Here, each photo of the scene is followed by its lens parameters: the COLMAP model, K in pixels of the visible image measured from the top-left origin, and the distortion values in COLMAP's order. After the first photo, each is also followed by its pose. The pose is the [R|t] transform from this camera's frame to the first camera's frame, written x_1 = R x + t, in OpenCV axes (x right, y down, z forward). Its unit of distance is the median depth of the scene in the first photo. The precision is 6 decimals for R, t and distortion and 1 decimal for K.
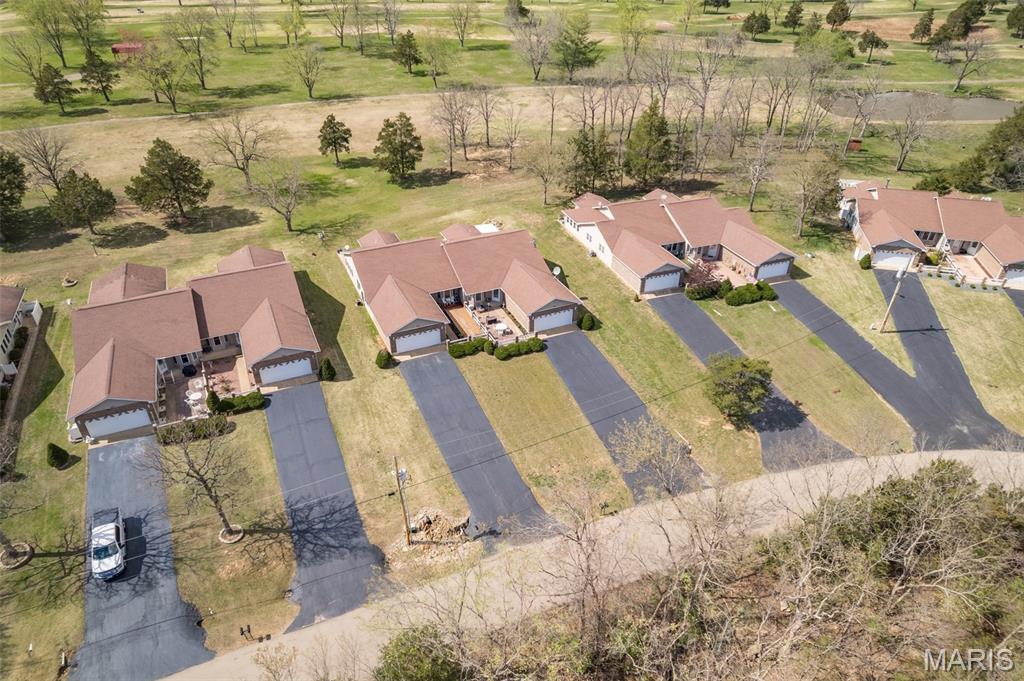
lens RADIAL K [[660.4, 0, 516.0], [0, 660.4, 338.3], [0, 0, 1]] dist [-0.087641, 0.083377]
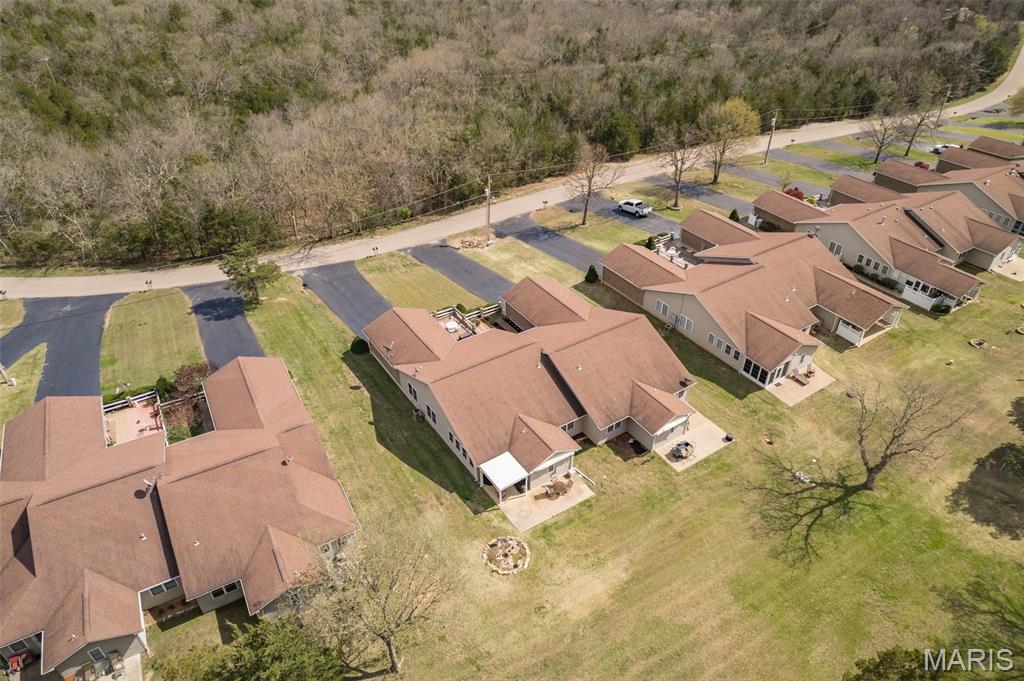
lens RADIAL K [[660.4, 0, 516.0], [0, 660.4, 338.3], [0, 0, 1]] dist [-0.087641, 0.083377]
pose [[-0.988567, 0.074296, -0.131208, 0.012160], [-0.094053, 0.376312, 0.921707, -0.837331], [0.117854, 0.923509, -0.365022, 1.279576]]
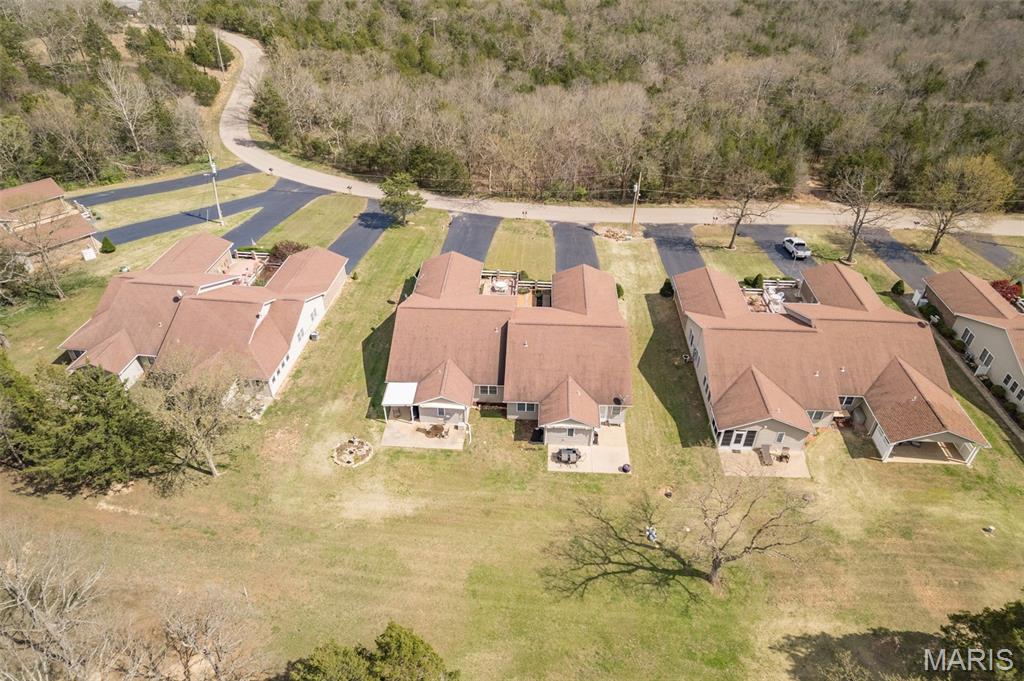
lens RADIAL K [[660.4, 0, 516.0], [0, 660.4, 338.3], [0, 0, 1]] dist [-0.087641, 0.083377]
pose [[-0.887664, -0.281953, 0.364080, -0.416633], [0.234763, 0.403087, 0.884538, -0.838823], [-0.396154, 0.870645, -0.291613, 1.271804]]
